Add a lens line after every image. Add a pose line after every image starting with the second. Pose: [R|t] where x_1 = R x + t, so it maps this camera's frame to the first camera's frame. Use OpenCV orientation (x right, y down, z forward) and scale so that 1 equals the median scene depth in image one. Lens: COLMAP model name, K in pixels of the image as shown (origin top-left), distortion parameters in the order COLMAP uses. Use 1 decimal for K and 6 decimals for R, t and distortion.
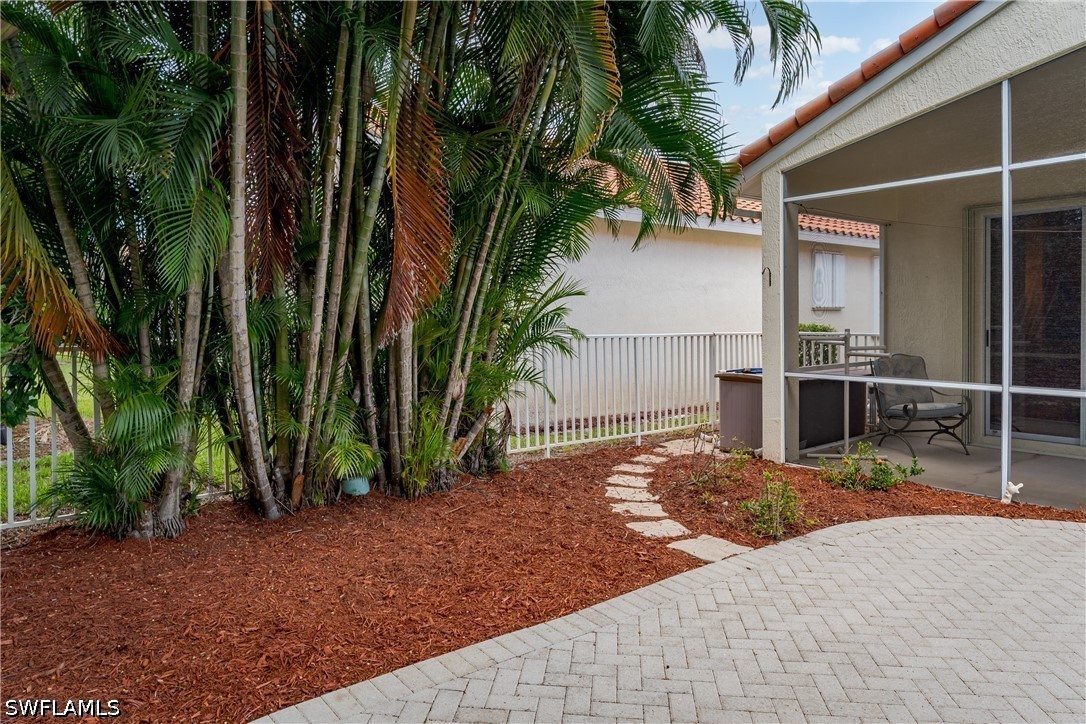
lens RADIAL K [[693.3, 0, 543.7], [0, 693.3, 336.4], [0, 0, 1]] dist [-0.018165, 0.000496]
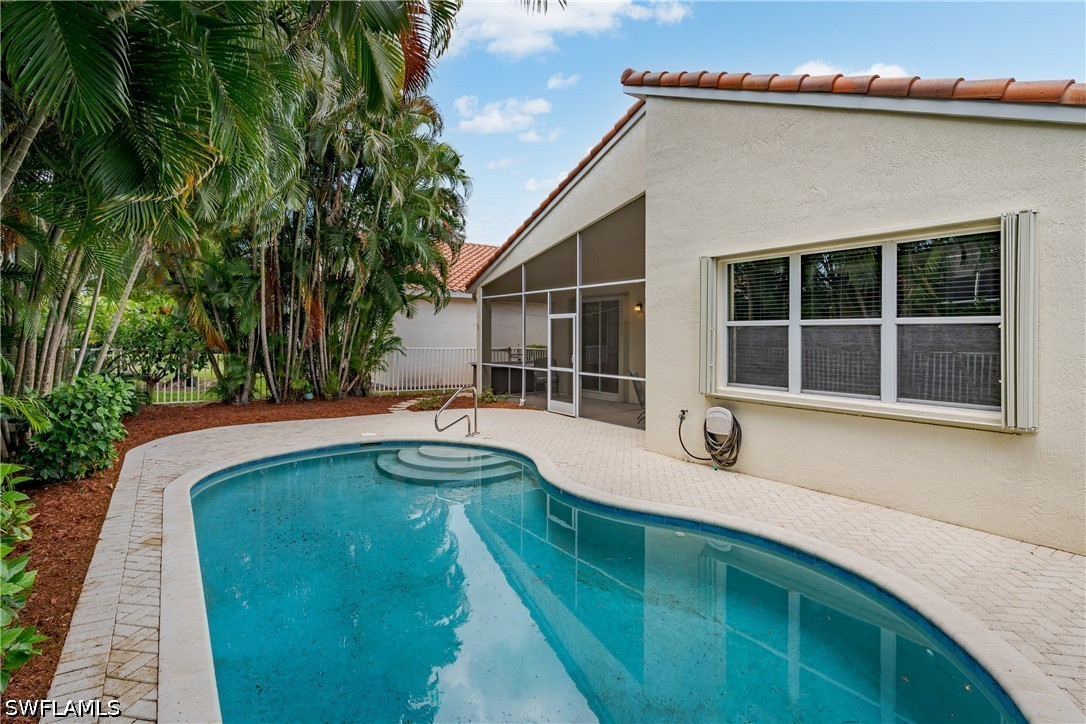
lens RADIAL K [[527.4, 0, 546.3], [0, 527.4, 342.9], [0, 0, 1]] dist [-0.000812, -0.000130]
pose [[0.998480, 0.012530, -0.053679, 0.967382], [-0.013577, 0.999723, -0.019202, 0.014457], [0.053424, 0.019902, 0.998374, -1.361169]]
